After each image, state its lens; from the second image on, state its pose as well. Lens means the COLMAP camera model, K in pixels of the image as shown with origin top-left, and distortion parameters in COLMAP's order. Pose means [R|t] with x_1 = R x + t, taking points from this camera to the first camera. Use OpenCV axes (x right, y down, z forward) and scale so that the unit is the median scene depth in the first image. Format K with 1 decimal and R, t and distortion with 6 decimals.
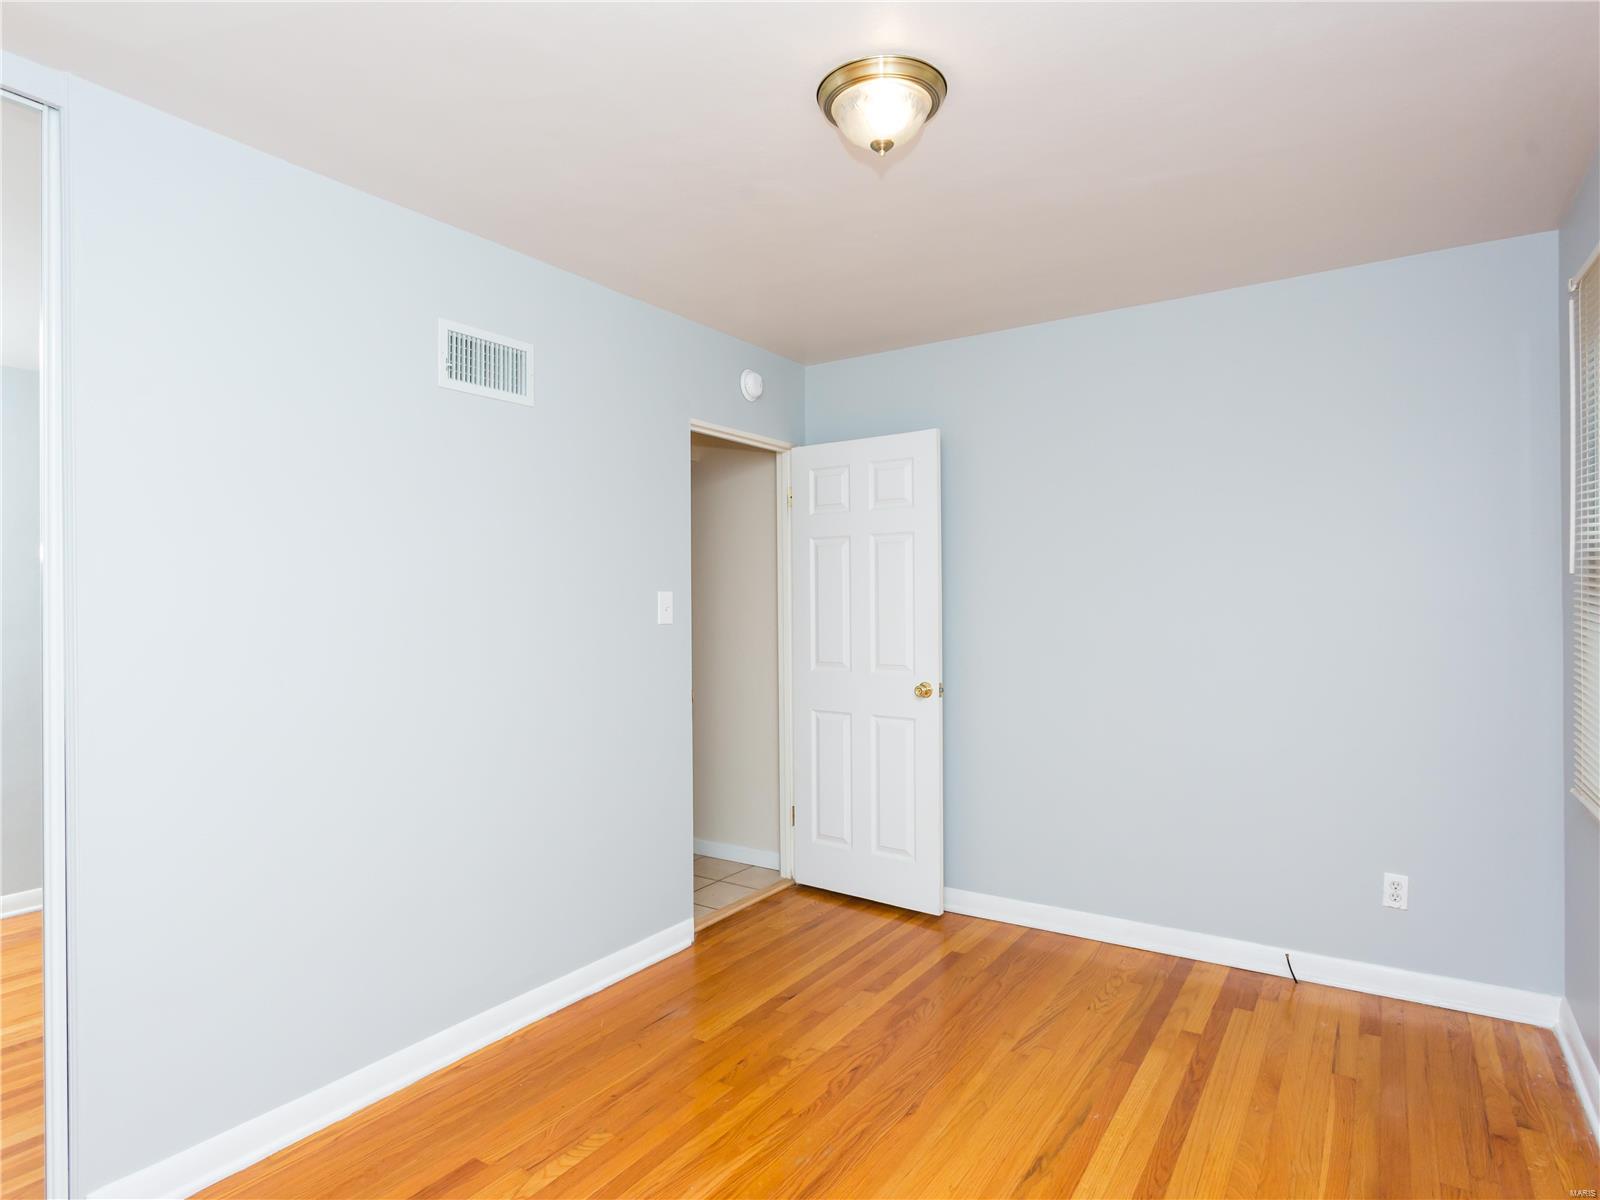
lens RADIAL K [[880.2, 0, 807.7], [0, 880.2, 599.0], [0, 0, 1]] dist [-0.021203, 0.012489]
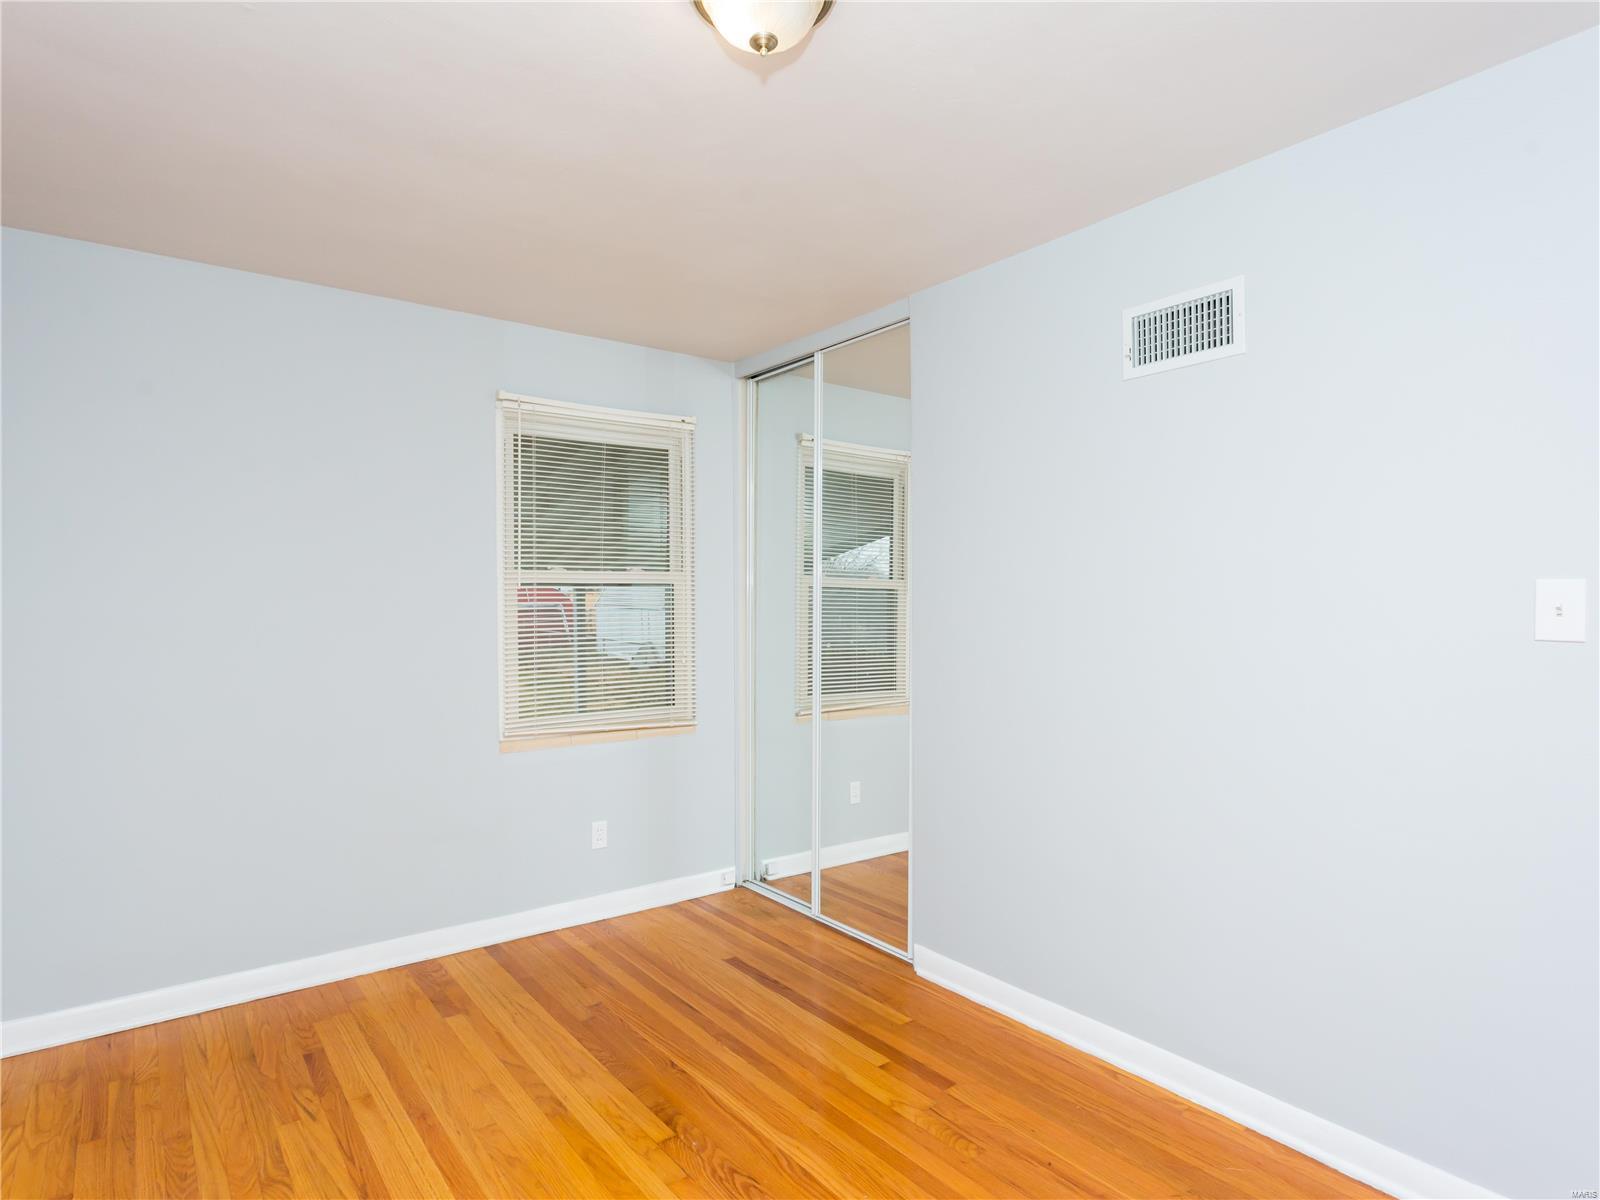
lens RADIAL K [[880.2, 0, 807.7], [0, 880.2, 599.0], [0, 0, 1]] dist [-0.021203, 0.012489]
pose [[-0.319111, 0.009508, -0.947670, 0.698362], [0.003608, 0.999955, 0.008818, -0.009698], [0.947710, -0.000605, -0.319131, 1.075232]]
